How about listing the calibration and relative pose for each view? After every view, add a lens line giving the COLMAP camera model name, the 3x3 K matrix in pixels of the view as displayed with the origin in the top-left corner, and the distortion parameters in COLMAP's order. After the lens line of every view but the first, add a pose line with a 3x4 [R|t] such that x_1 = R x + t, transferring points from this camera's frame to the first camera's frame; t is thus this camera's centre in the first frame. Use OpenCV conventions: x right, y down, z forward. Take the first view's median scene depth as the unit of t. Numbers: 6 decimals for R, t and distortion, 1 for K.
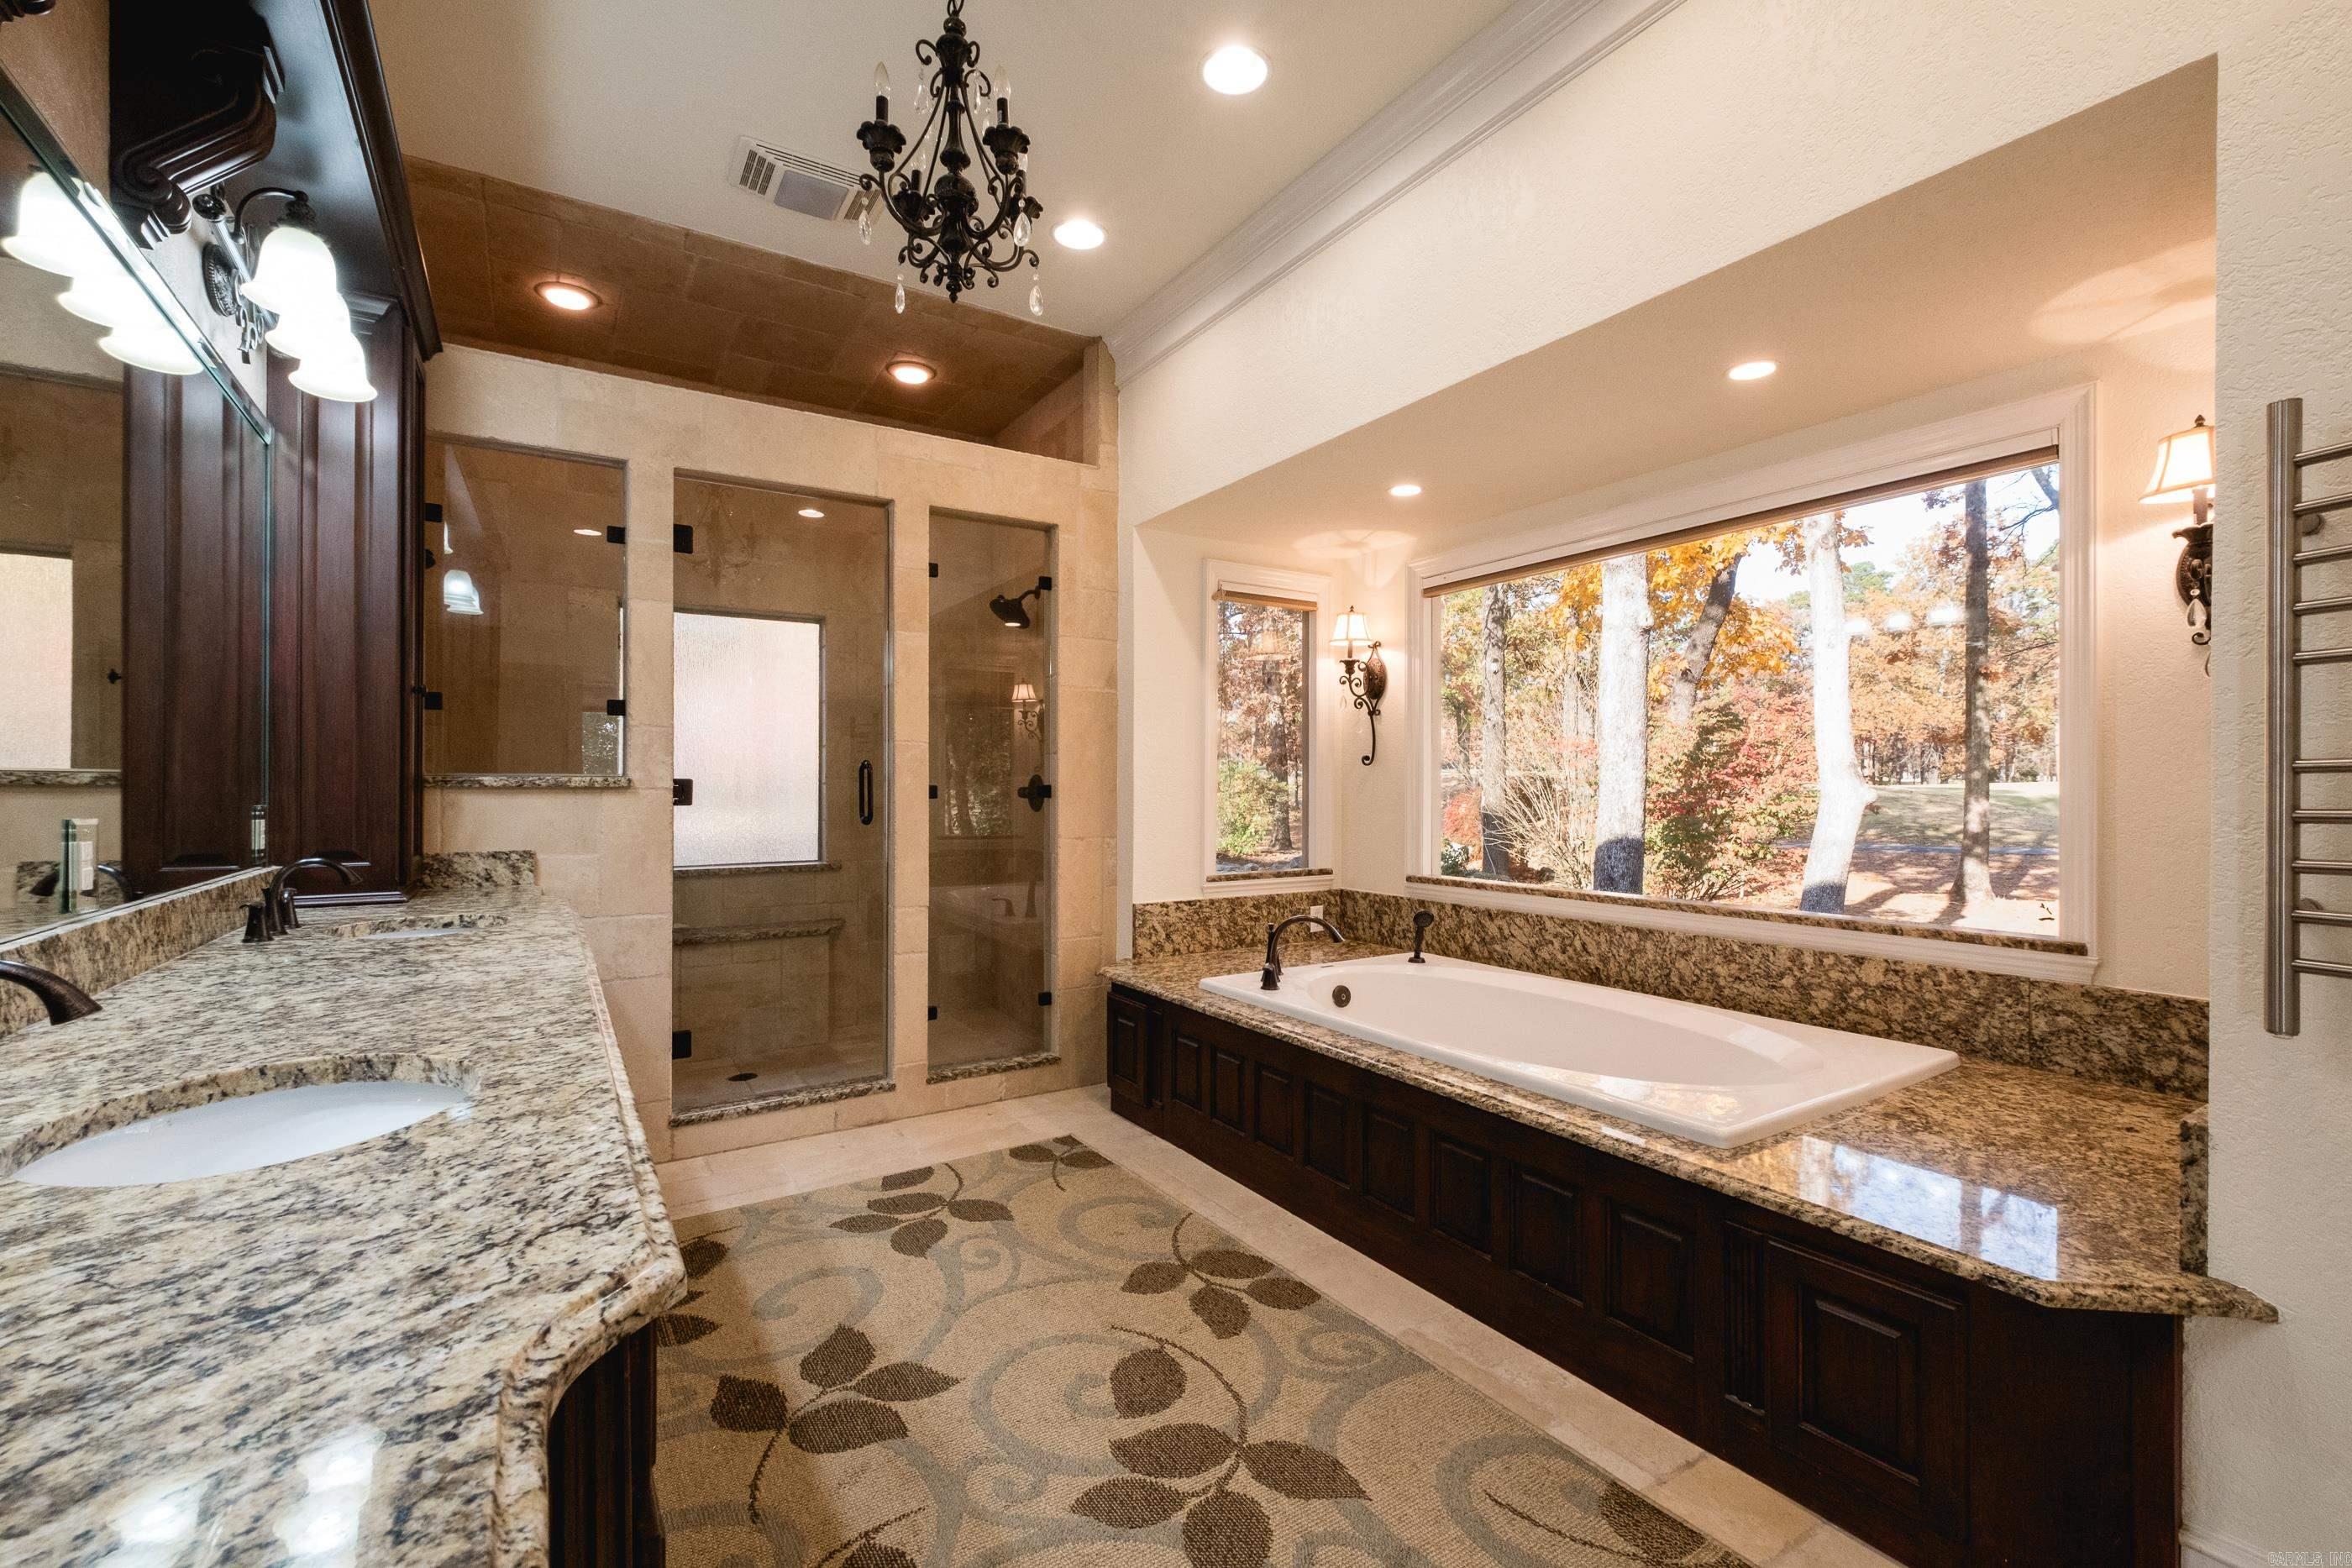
lens RADIAL K [[999.9, 0, 1176.7], [0, 999.9, 791.3], [0, 0, 1]] dist [0.014731, -0.009055]
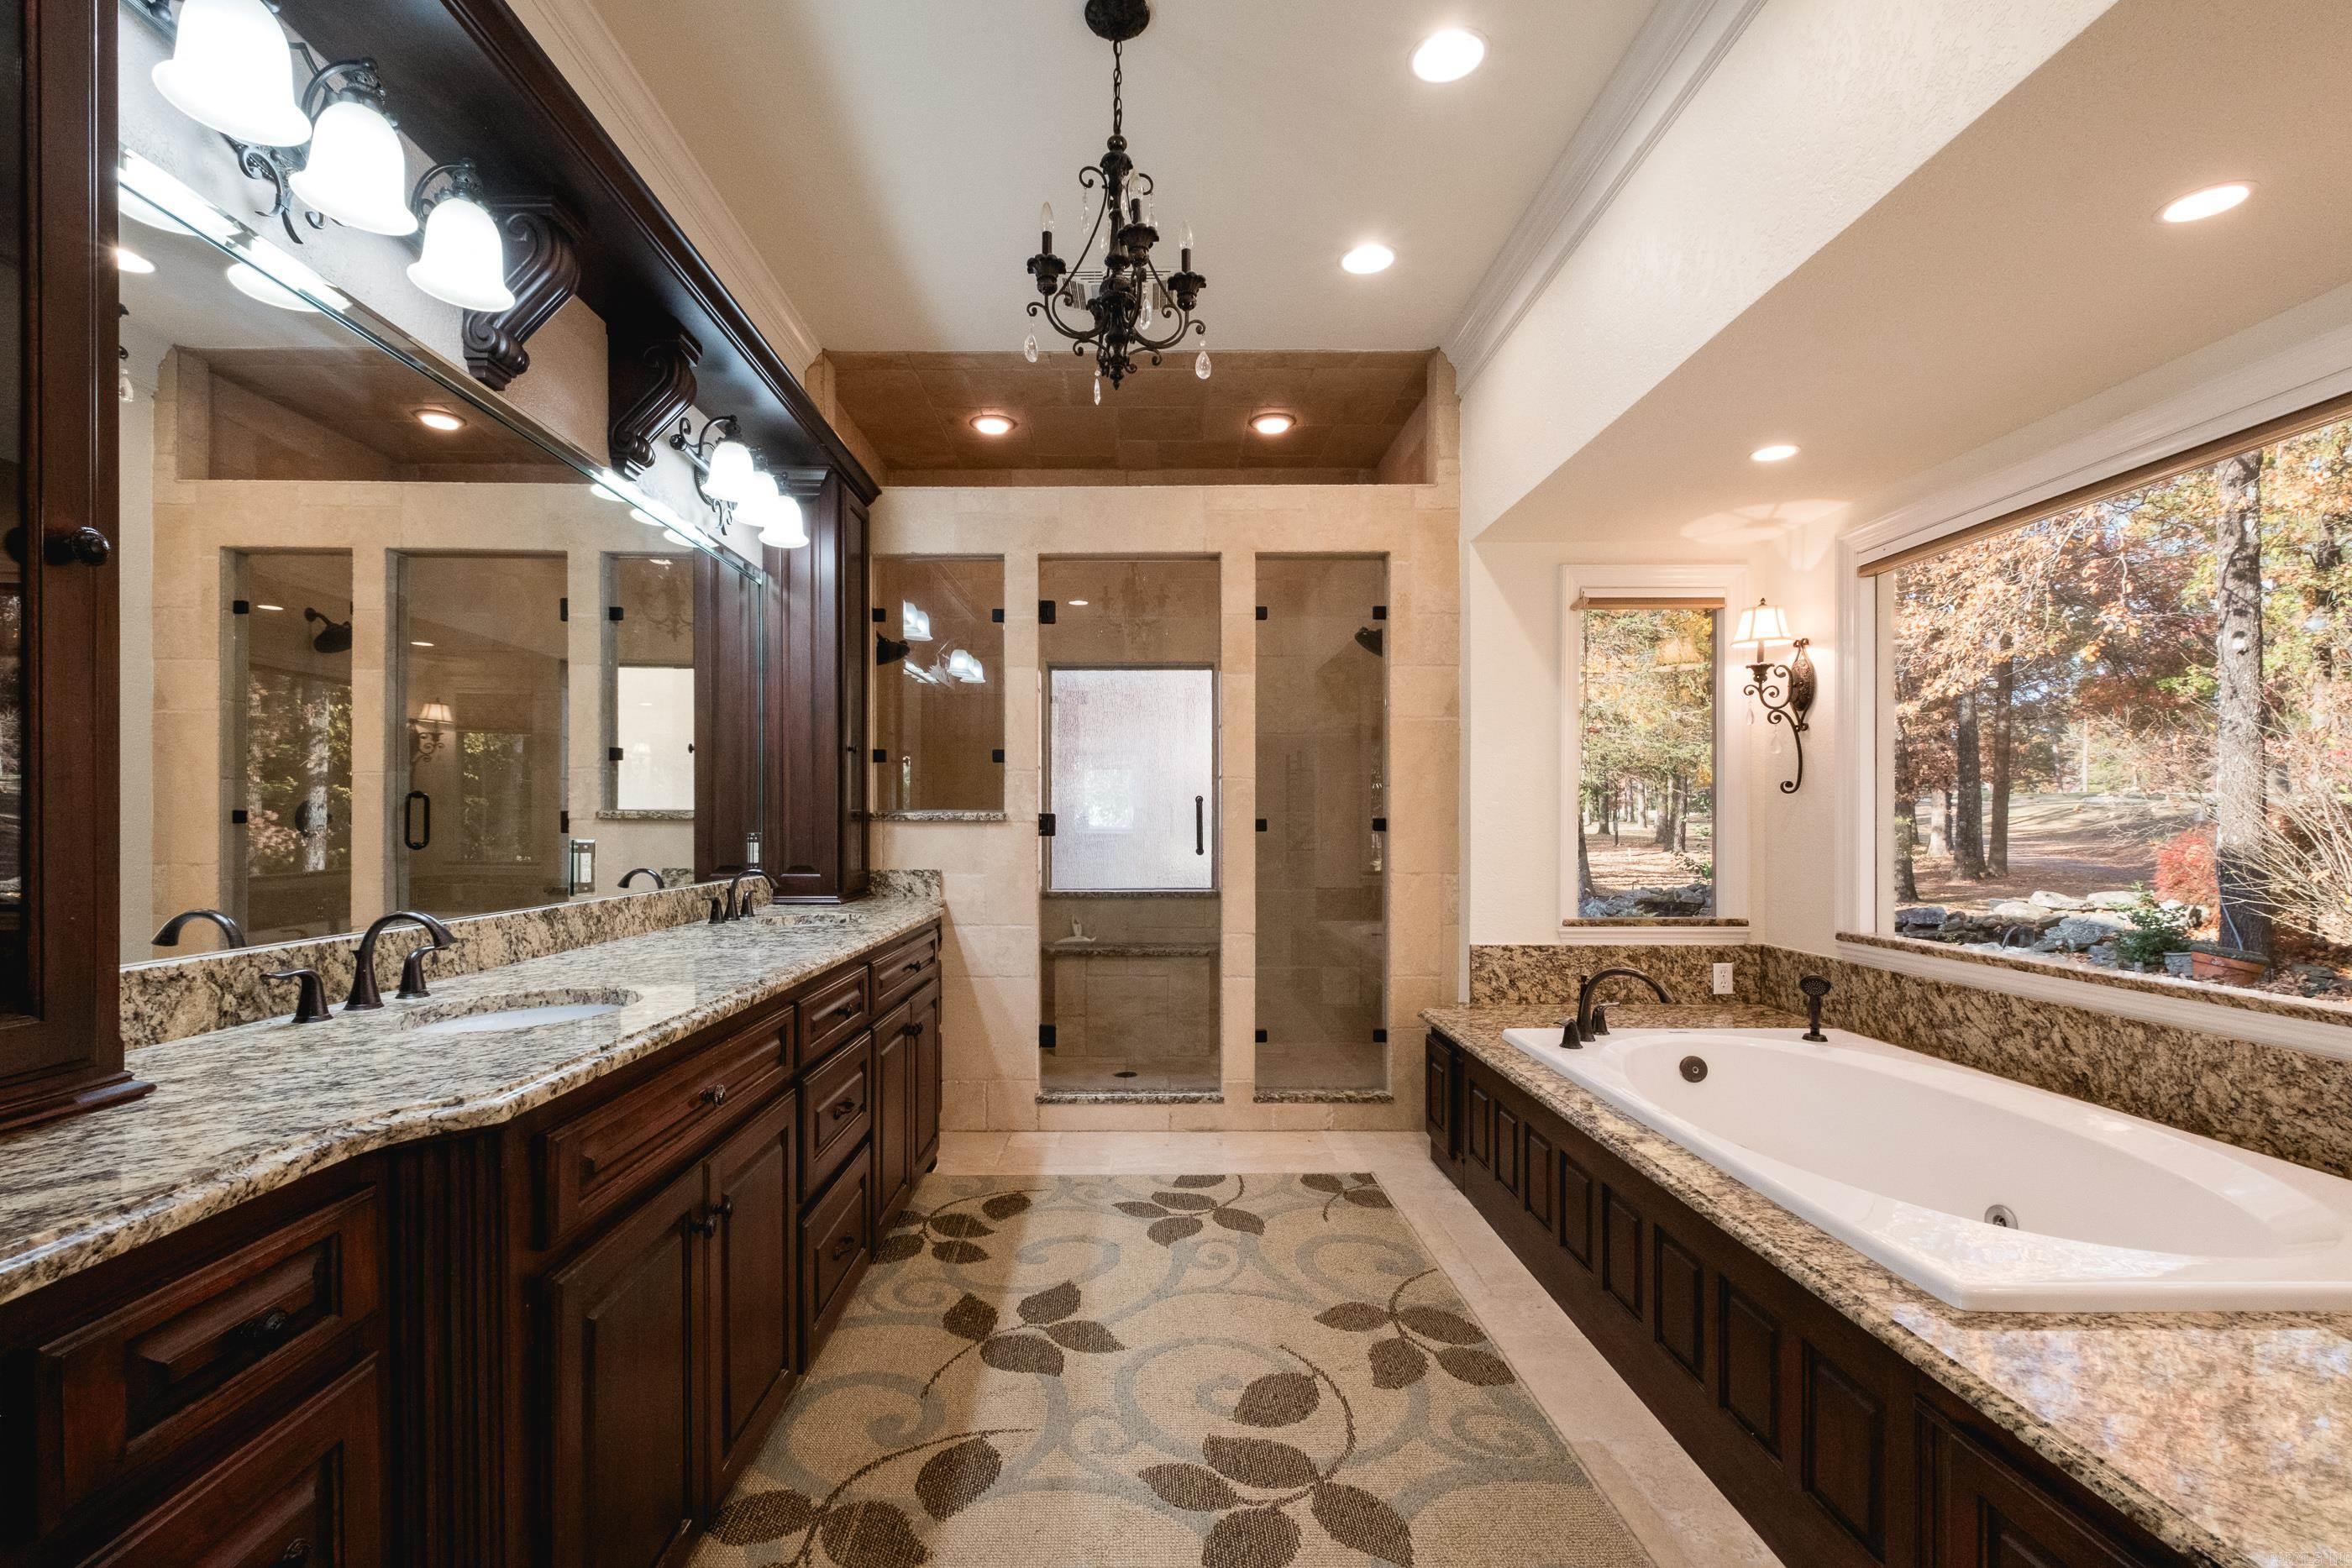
lens RADIAL K [[1049.1, 0, 1171.6], [0, 1049.1, 829.2], [0, 0, 1]] dist [0.016307, -0.009264]
pose [[0.845480, 0.004011, -0.533992, 0.283675], [-0.002125, 0.999989, 0.004146, 0.000741], [0.534003, -0.002371, 0.845479, 0.021286]]
